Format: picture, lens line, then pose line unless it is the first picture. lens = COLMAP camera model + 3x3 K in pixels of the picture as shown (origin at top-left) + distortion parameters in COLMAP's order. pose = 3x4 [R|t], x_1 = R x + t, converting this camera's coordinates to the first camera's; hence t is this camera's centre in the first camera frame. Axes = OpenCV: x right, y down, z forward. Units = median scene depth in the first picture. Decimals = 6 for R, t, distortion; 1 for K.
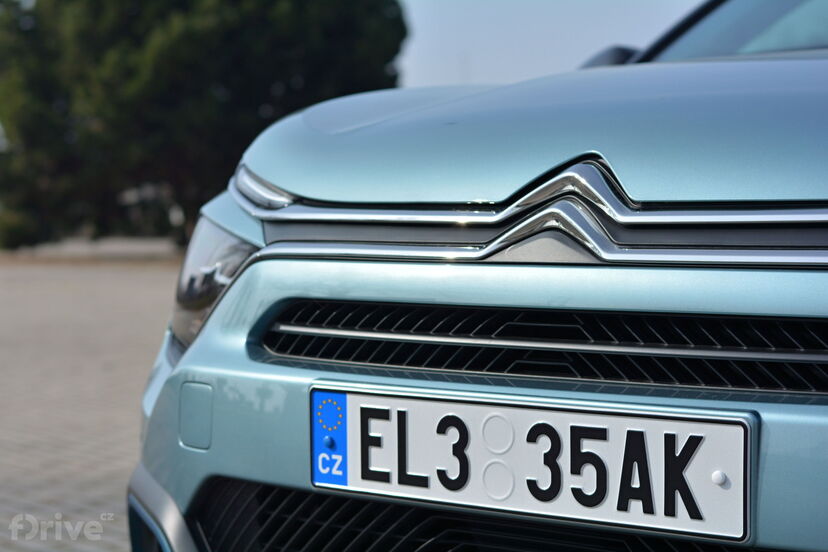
lens RADIAL K [[1812.6, 0, 414.9], [0, 1812.6, 276.6], [0, 0, 1]] dist [-0.049764, 0.000000]
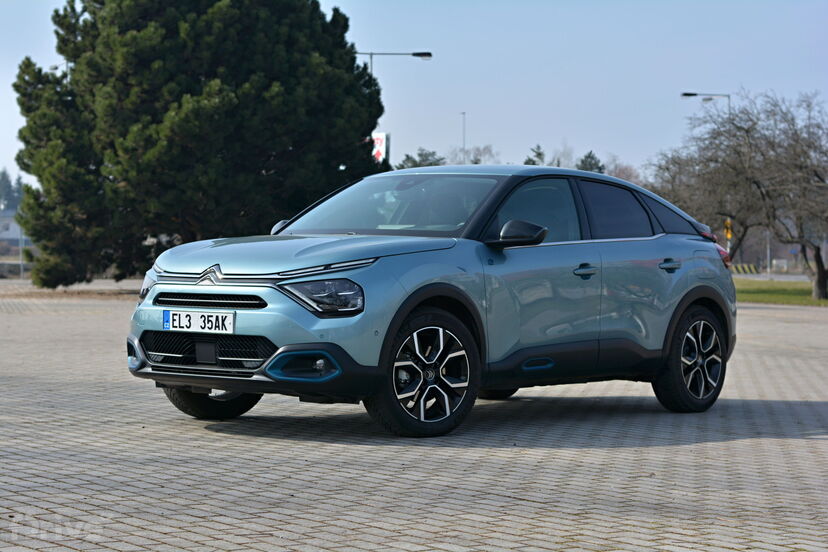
lens RADIAL K [[1772.4, 0, 413.2], [0, 1772.4, 274.7], [0, 0, 1]] dist [-0.086394, 0.000000]
pose [[0.999901, 0.009705, -0.010142, 0.701011], [-0.009944, 0.999668, -0.023772, 0.075861], [0.009908, 0.023870, 0.999666, -3.985065]]
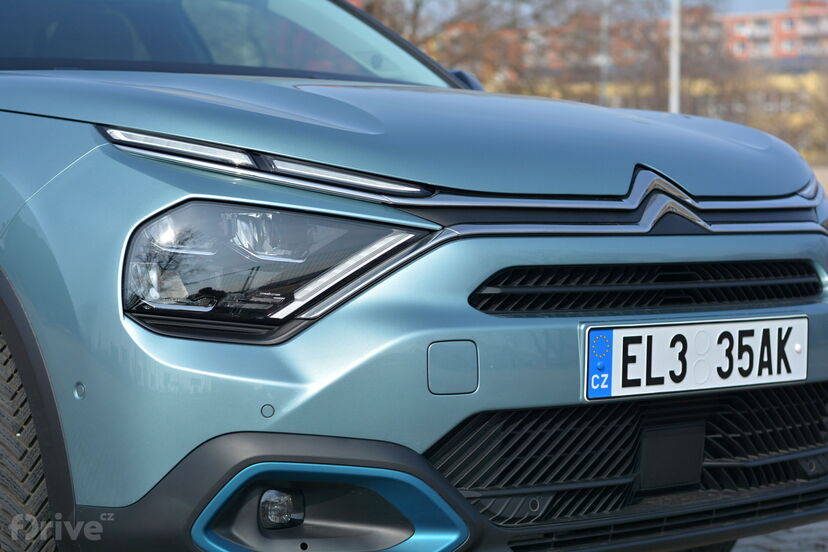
lens RADIAL K [[1772.4, 0, 413.6], [0, 1772.4, 276.5], [0, 0, 1]] dist [-0.086394, 0.000000]
pose [[0.218306, -0.040253, 0.975050, -1.456685], [0.025781, 0.999038, 0.035471, -0.030577], [-0.975540, 0.017394, 0.219133, 0.867298]]
